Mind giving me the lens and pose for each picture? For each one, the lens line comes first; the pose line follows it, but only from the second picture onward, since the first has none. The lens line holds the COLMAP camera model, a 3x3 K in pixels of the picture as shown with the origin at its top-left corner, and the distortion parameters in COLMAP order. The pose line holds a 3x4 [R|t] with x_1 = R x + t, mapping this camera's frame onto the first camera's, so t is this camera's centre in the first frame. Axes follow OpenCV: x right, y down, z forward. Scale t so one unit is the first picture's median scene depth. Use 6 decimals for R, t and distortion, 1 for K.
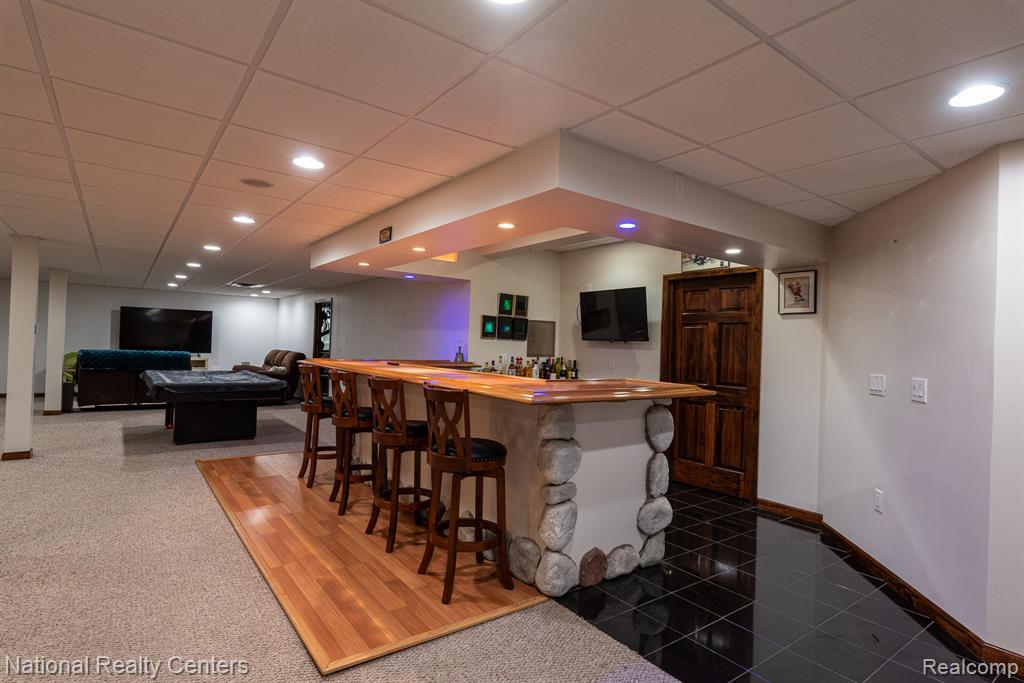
lens RADIAL K [[519.6, 0, 509.9], [0, 519.6, 340.1], [0, 0, 1]] dist [0.000663, 0.000191]
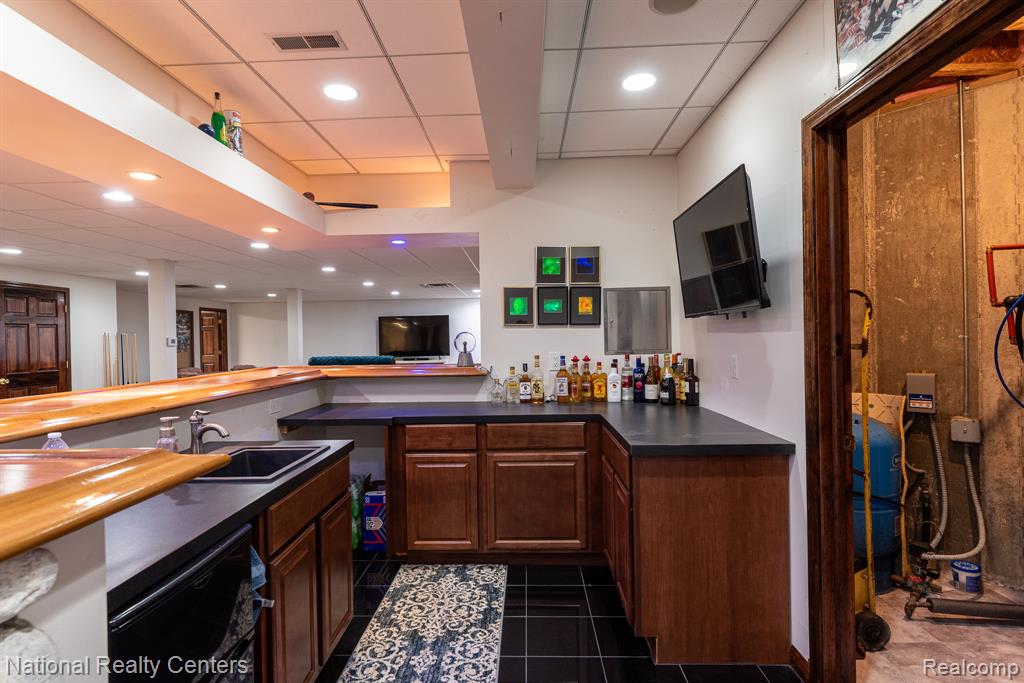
lens RADIAL K [[519.6, 0, 508.7], [0, 519.6, 339.9], [0, 0, 1]] dist [0.000663, 0.000191]
pose [[0.781713, -0.044189, -0.622070, 0.311061], [0.048782, 0.998763, -0.009646, 0.017446], [0.621727, -0.022806, 0.782902, 0.521141]]
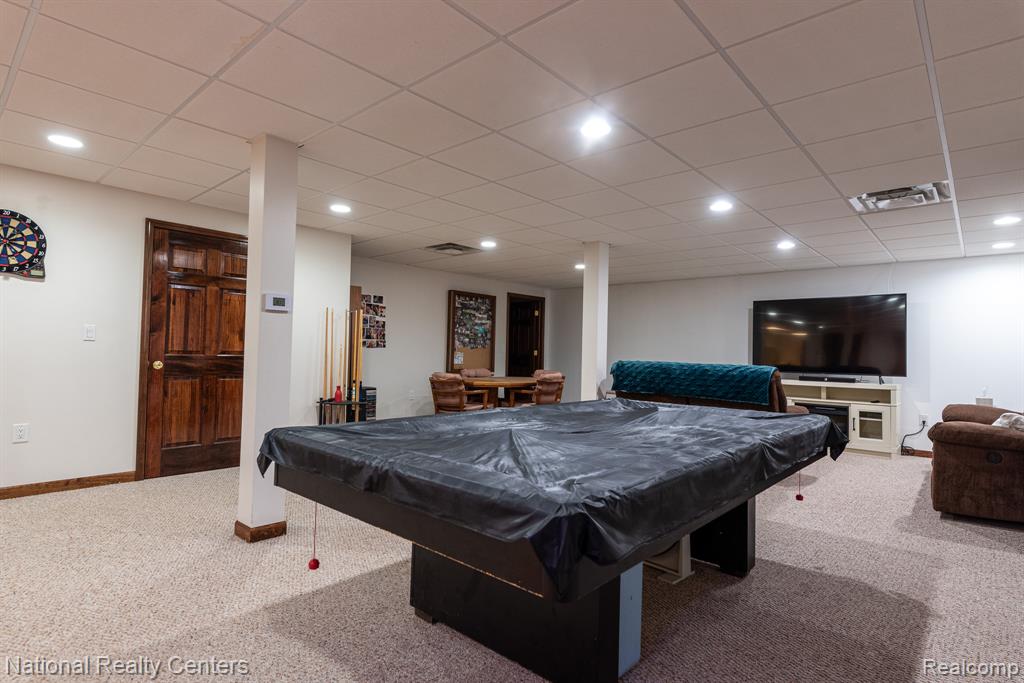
lens RADIAL K [[519.6, 0, 509.8], [0, 519.6, 340.4], [0, 0, 1]] dist [0.000663, 0.000191]
pose [[0.193687, -0.050248, -0.979776, 0.109688], [-0.010257, 0.998529, -0.053237, 0.024637], [0.981010, 0.020361, 0.192886, 0.687983]]
